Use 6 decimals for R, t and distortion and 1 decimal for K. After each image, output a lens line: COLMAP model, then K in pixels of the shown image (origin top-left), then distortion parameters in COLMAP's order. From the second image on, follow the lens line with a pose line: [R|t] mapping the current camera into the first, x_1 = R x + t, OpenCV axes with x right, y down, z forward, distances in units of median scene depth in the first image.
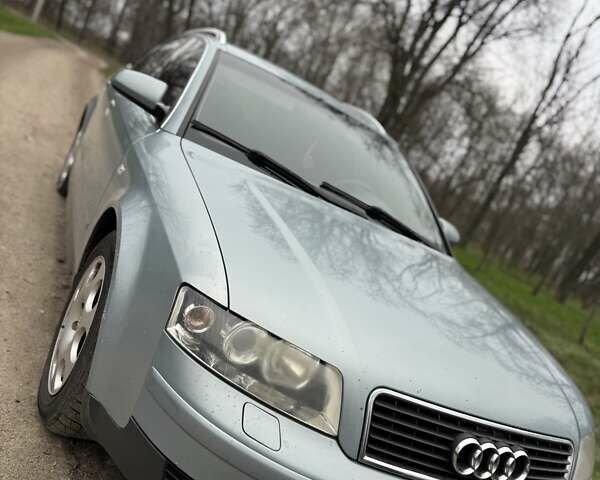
lens RADIAL K [[543.8, 0, 300.0], [0, 543.8, 240.0], [0, 0, 1]] dist [0.181337, -0.313581]
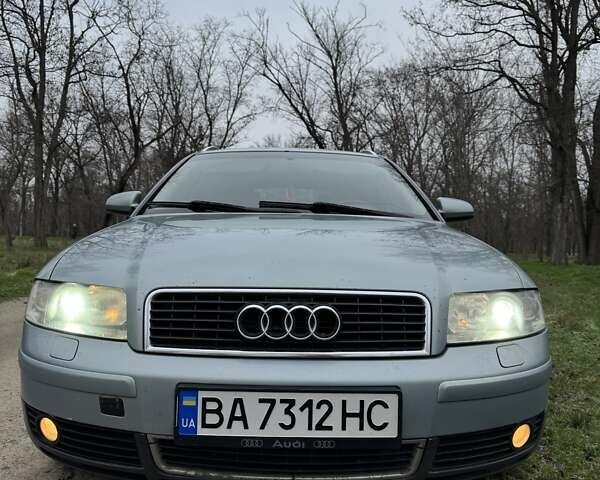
lens RADIAL K [[543.8, 0, 300.0], [0, 543.8, 240.0], [0, 0, 1]] dist [0.181337, -0.313581]
pose [[0.848627, -0.419335, -0.322475, 0.426223], [0.321448, 0.892926, -0.315205, 0.331739], [0.420123, 0.163832, 0.892556, 0.039448]]
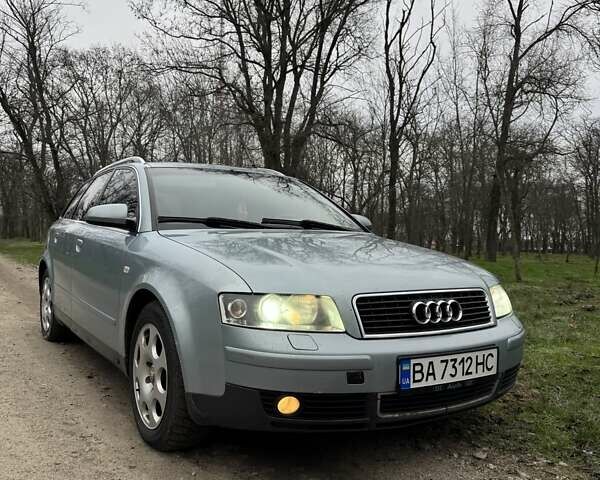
lens RADIAL K [[543.8, 0, 300.0], [0, 543.8, 240.0], [0, 0, 1]] dist [0.181337, -0.313581]
pose [[0.892549, -0.425950, 0.148062, -0.091938], [0.441420, 0.892395, -0.093699, 0.103696], [-0.092219, 0.148988, 0.984529, -0.324837]]
